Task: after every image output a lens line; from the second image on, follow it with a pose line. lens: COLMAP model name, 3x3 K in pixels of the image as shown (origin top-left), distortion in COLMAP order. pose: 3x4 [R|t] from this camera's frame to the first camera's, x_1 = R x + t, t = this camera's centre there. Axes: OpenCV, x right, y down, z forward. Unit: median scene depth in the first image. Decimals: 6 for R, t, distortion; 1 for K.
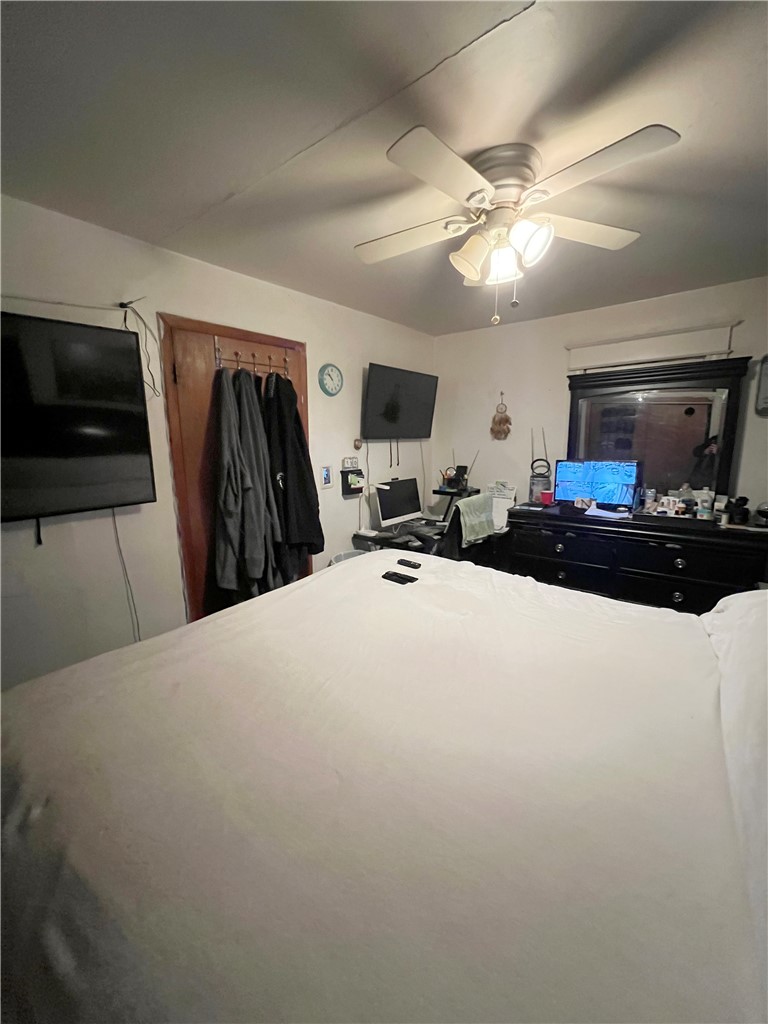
lens RADIAL K [[409.1, 0, 384.0], [0, 409.1, 512.0], [0, 0, 1]] dist [-0.001169, -0.000216]
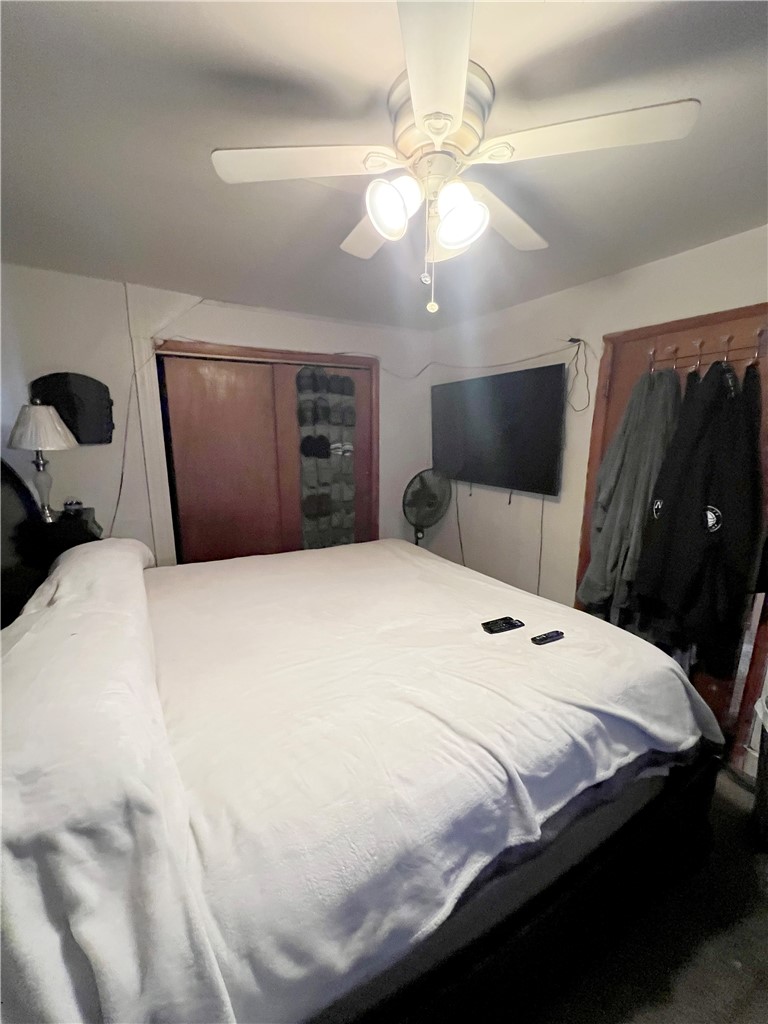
lens RADIAL K [[409.1, 0, 384.0], [0, 409.1, 512.0], [0, 0, 1]] dist [-0.001169, -0.000216]
pose [[-0.357116, 0.199633, -0.912477, 0.747997], [-0.161731, 0.948923, 0.270904, -0.220912], [0.919952, 0.244320, -0.306589, 0.864016]]
